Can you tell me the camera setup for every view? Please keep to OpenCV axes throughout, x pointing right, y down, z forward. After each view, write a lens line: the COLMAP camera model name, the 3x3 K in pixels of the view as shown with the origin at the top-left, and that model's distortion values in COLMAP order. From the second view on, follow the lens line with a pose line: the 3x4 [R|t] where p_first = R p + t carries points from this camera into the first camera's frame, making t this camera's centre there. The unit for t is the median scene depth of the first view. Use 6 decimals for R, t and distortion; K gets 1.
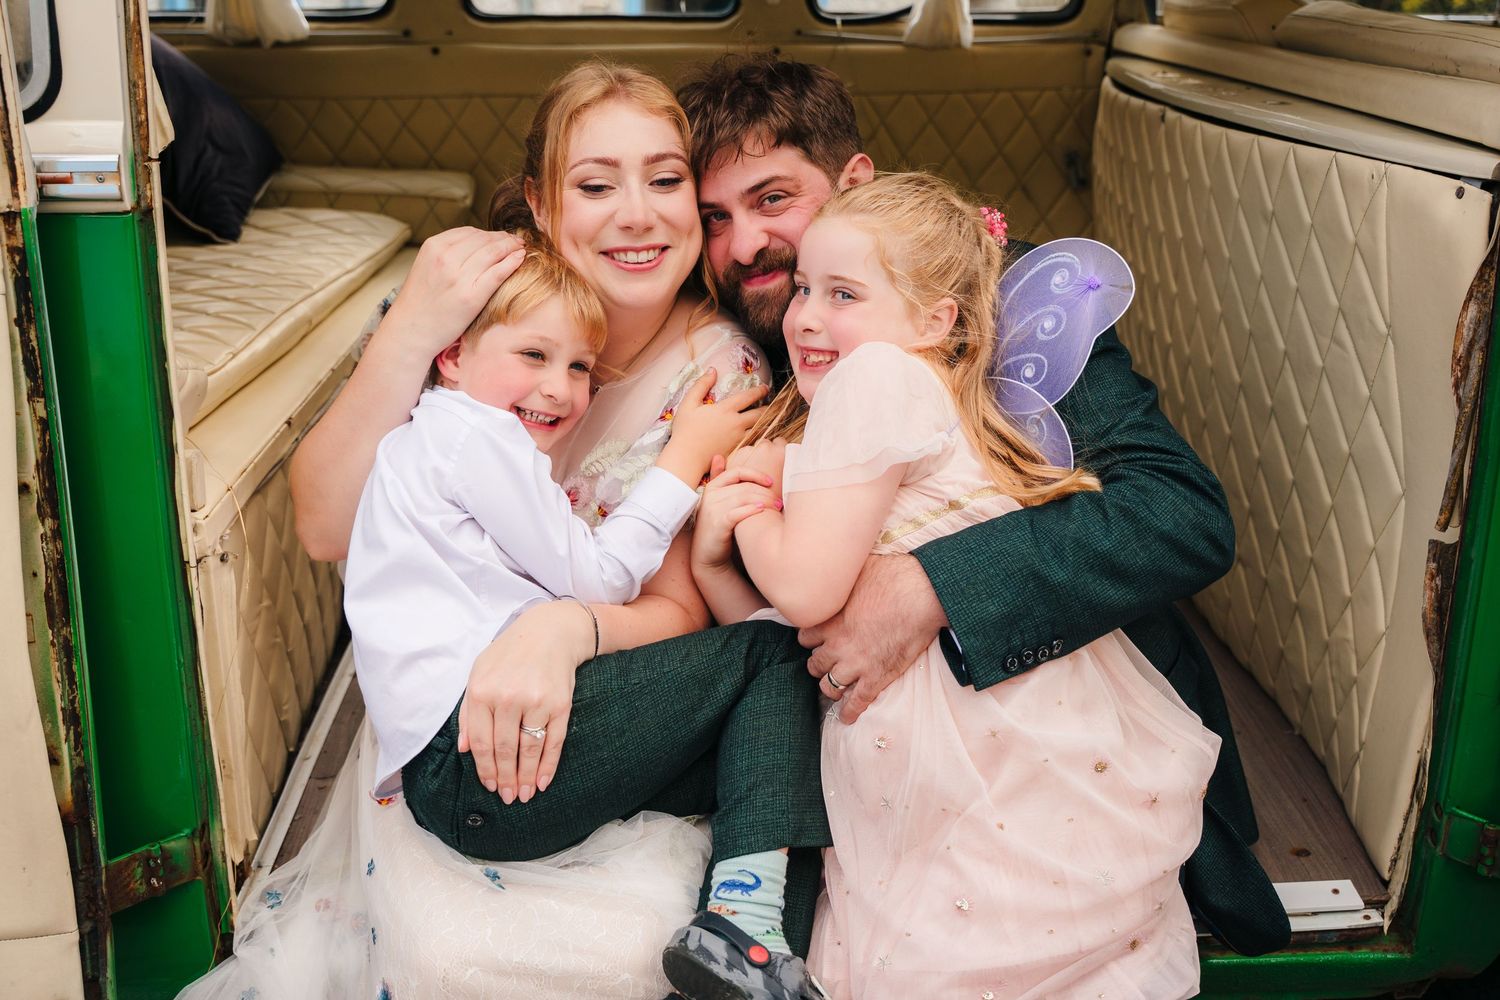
lens RADIAL K [[1598.0, 0, 785.8], [0, 1598.0, 499.2], [0, 0, 1]] dist [0.000229, -0.006720]
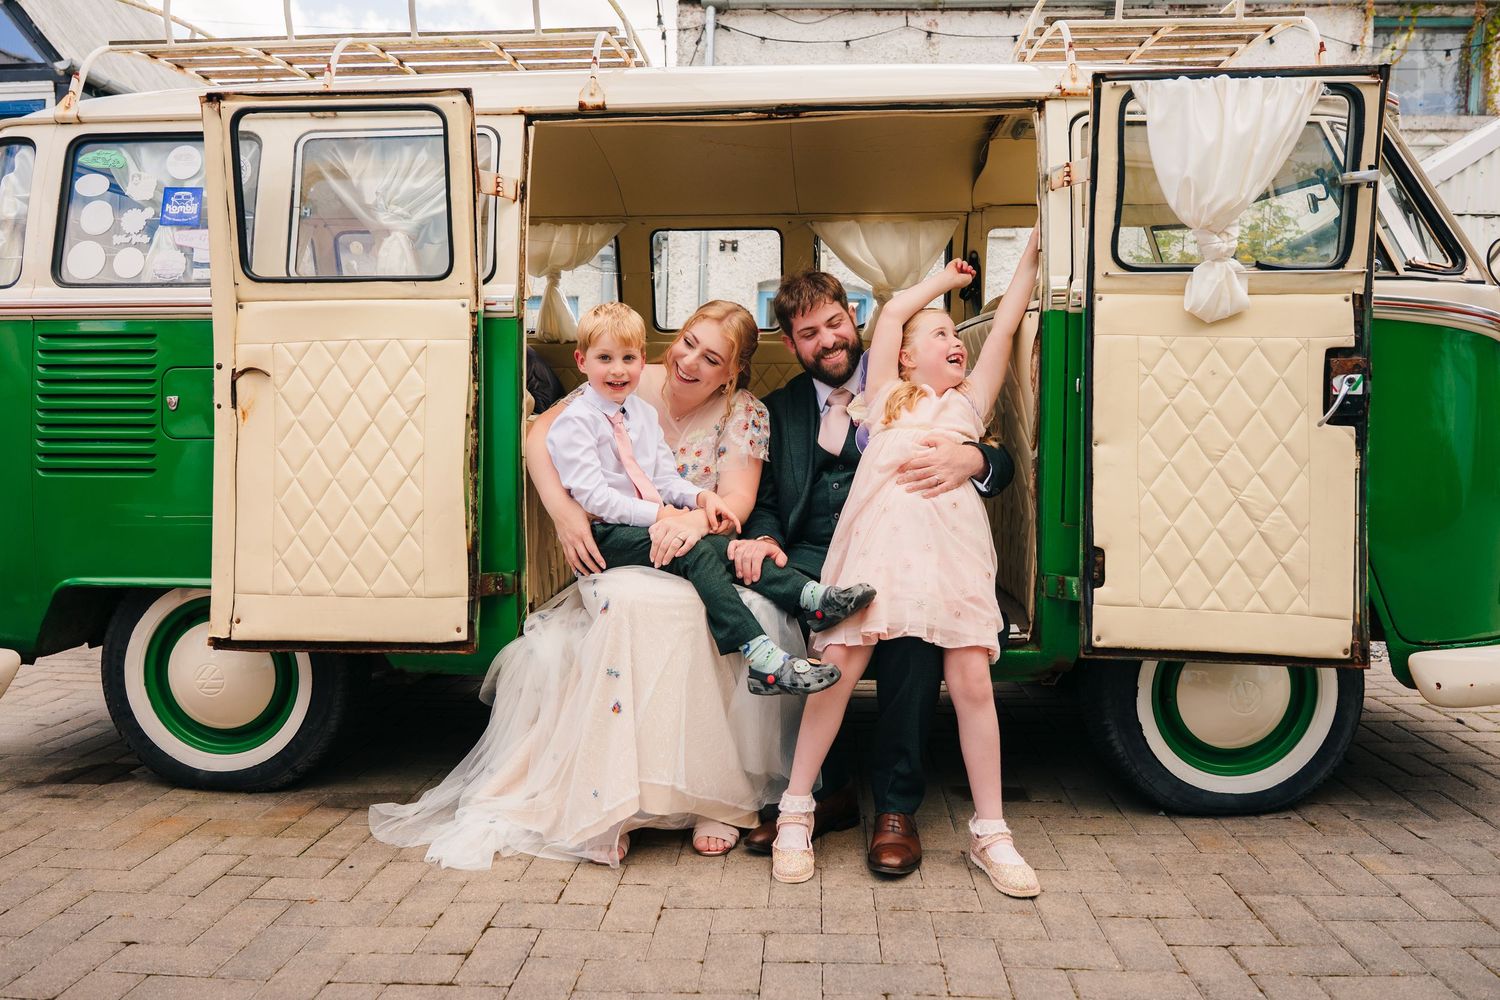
lens RADIAL K [[1012.4, 0, 754.1], [0, 1012.4, 494.1], [0, 0, 1]] dist [-0.001072, -0.001832]
pose [[0.994263, 0.007038, -0.106727, 0.168230], [-0.031528, 0.972783, -0.229561, 0.471844], [0.102206, 0.231609, 0.967425, -0.522374]]
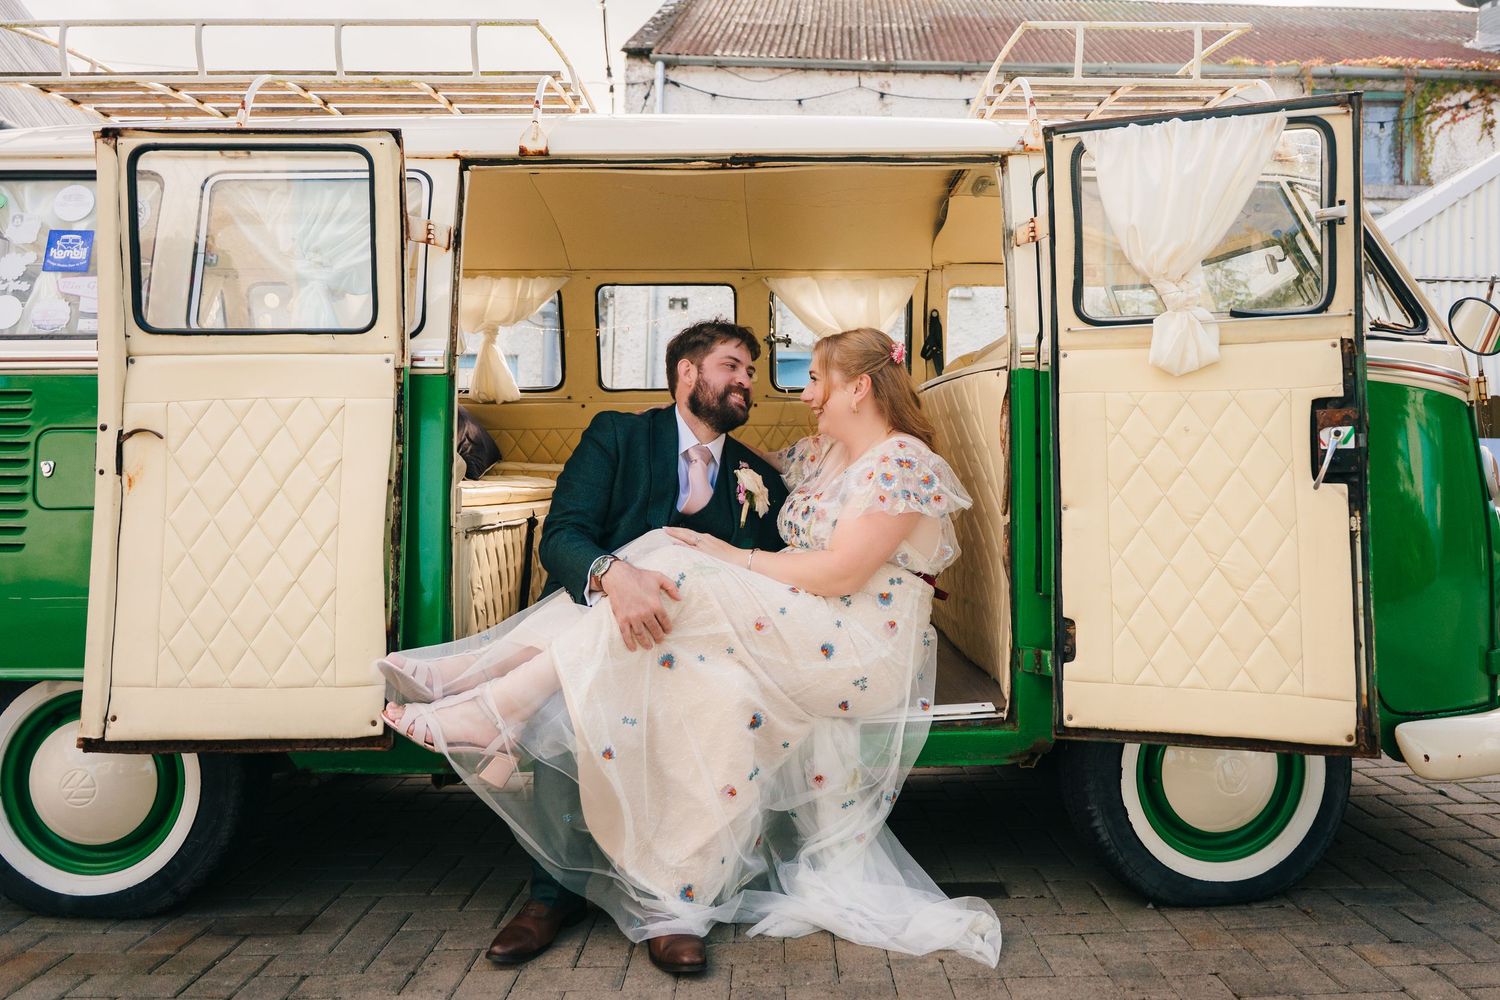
lens RADIAL K [[1068.4, 0, 789.9], [0, 1068.4, 465.4], [0, 0, 1]] dist [-0.001237, -0.004032]
pose [[0.999587, -0.006145, -0.028069, 0.158897], [-0.003117, 0.947909, -0.318526, 0.458442], [0.028564, 0.318482, 0.947498, -0.480949]]
